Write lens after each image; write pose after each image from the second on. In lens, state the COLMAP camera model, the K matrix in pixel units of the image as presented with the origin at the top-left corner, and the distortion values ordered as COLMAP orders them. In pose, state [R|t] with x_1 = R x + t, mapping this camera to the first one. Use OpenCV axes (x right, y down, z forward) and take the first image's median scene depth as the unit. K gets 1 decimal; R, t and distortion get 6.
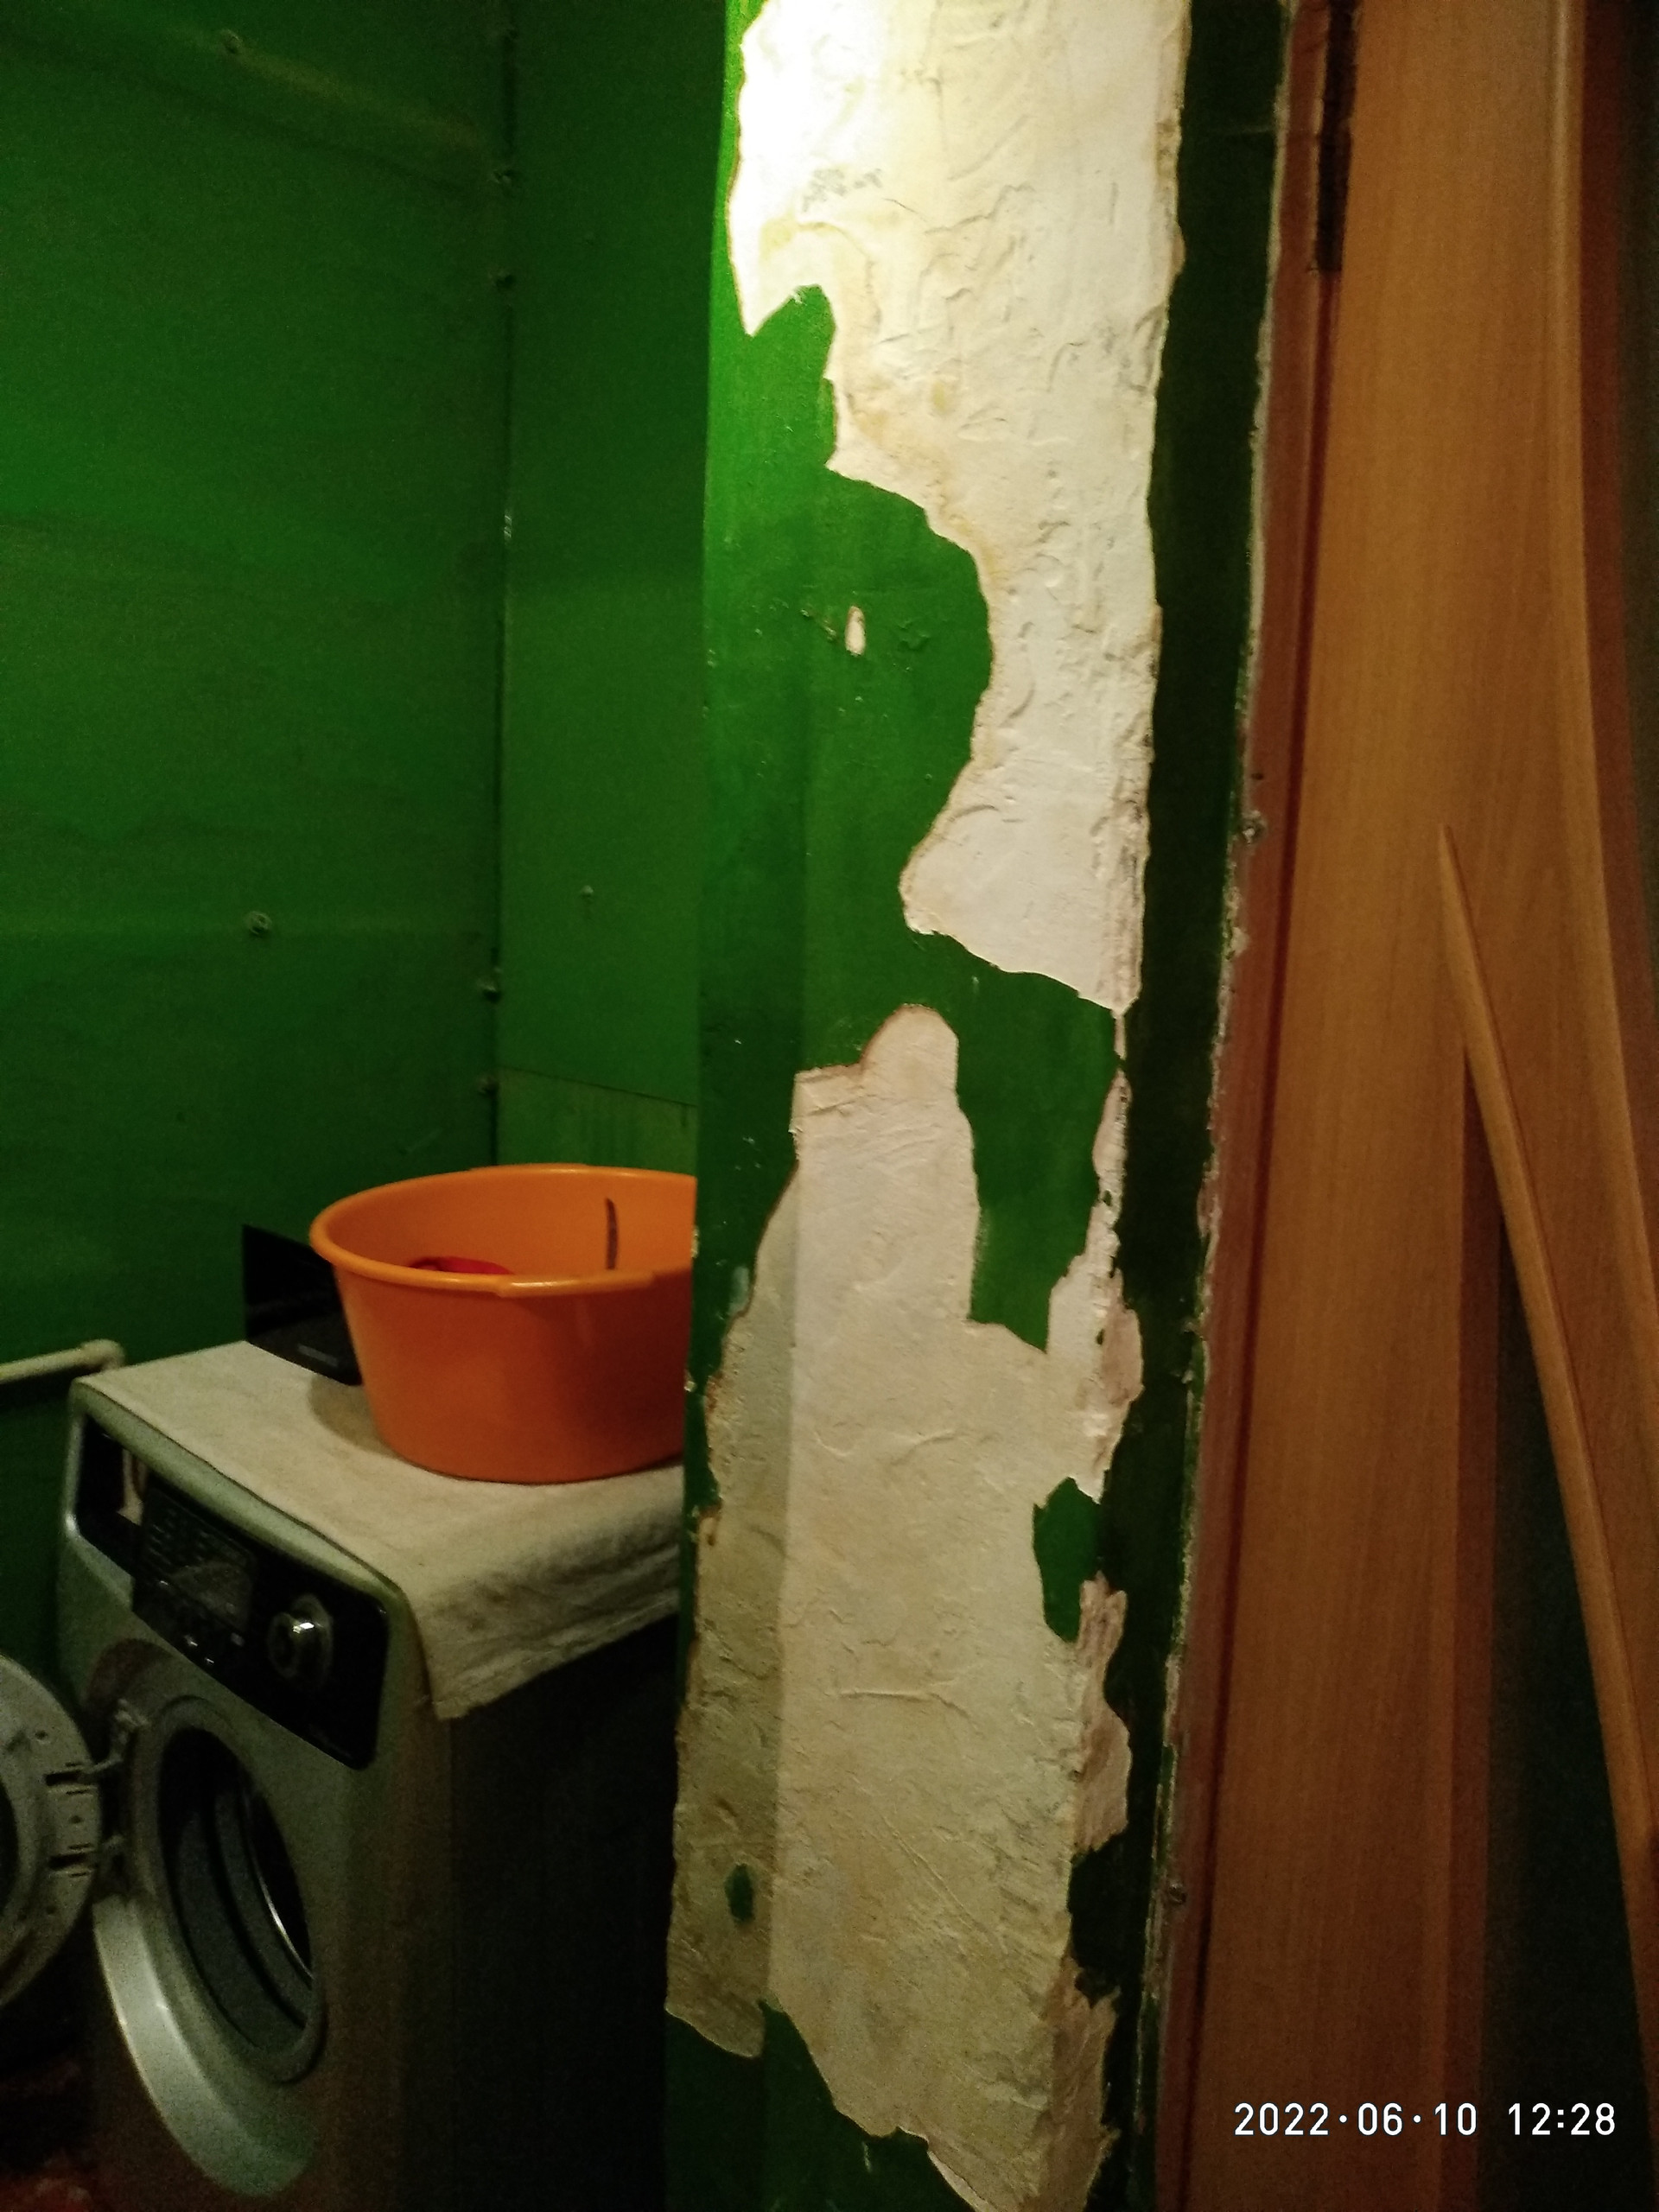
lens RADIAL K [[1584.8, 0, 829.5], [0, 1584.8, 1106.0], [0, 0, 1]] dist [-0.004545, -0.007024]
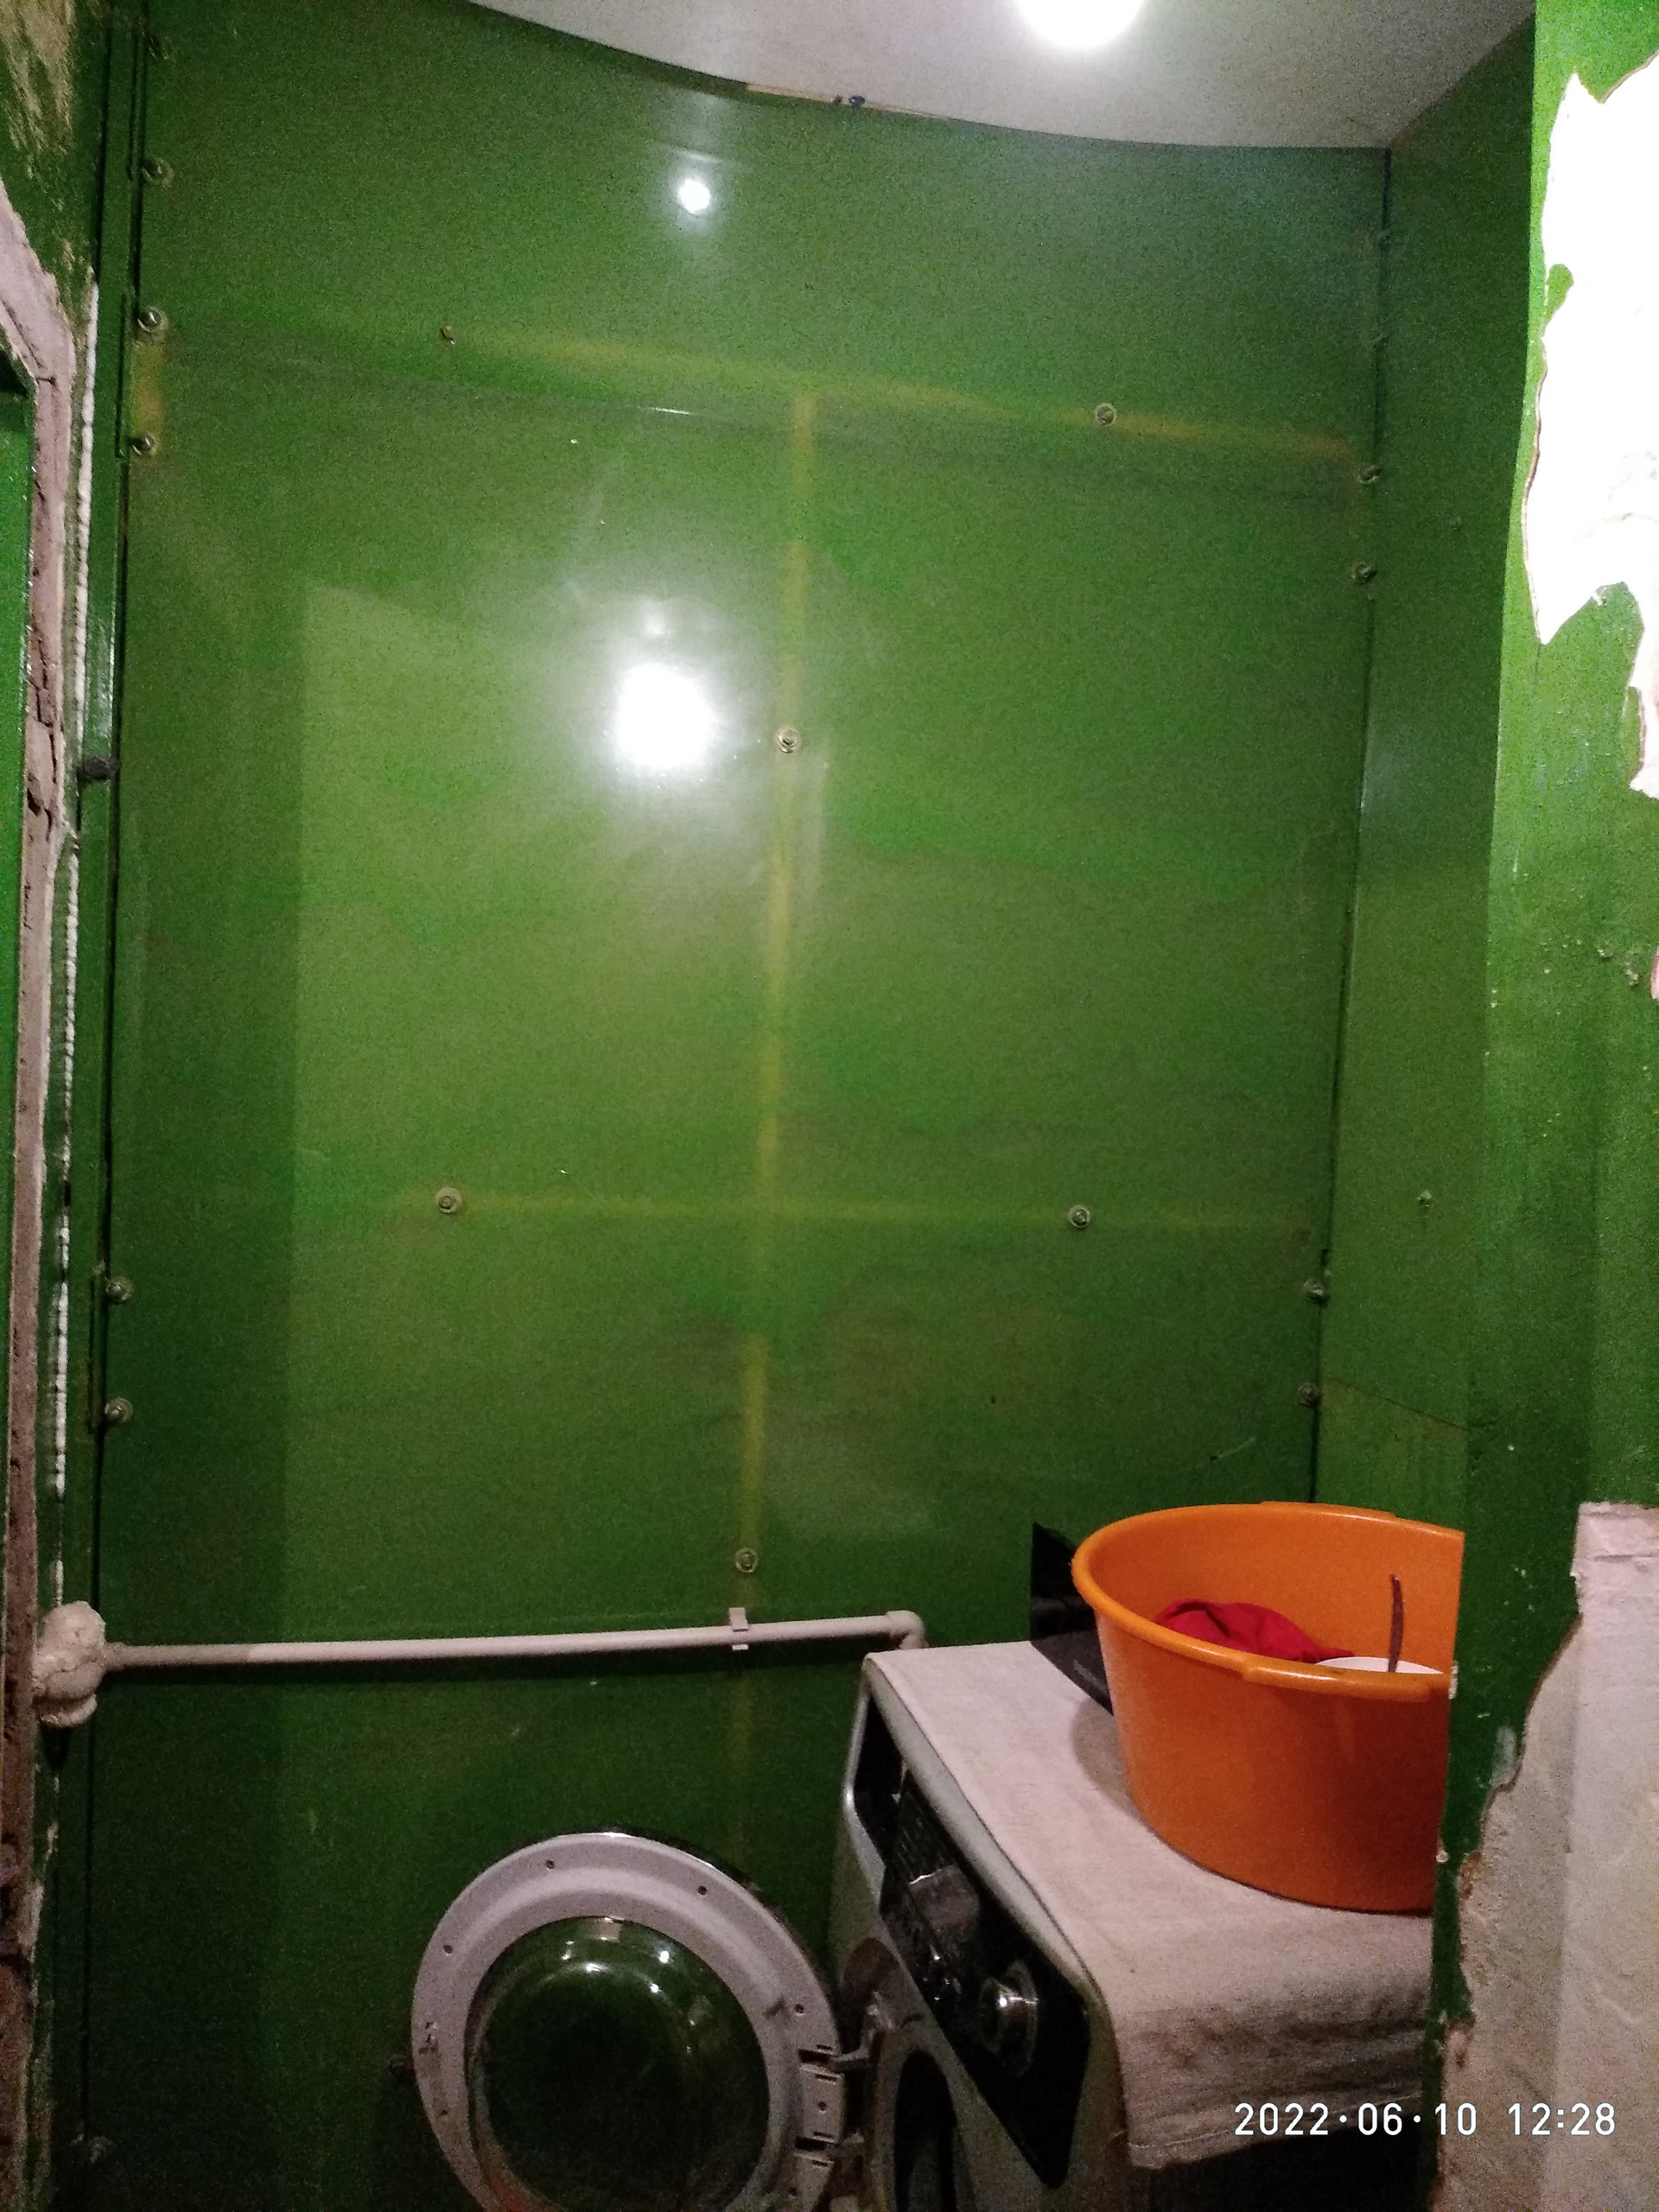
lens RADIAL K [[1584.8, 0, 829.5], [0, 1584.8, 1106.0], [0, 0, 1]] dist [-0.004545, -0.007024]
pose [[0.845326, 0.017341, -0.533970, 0.065250], [-0.095778, 0.988200, -0.119532, -0.069900], [0.525596, 0.152186, 0.837012, 0.075866]]
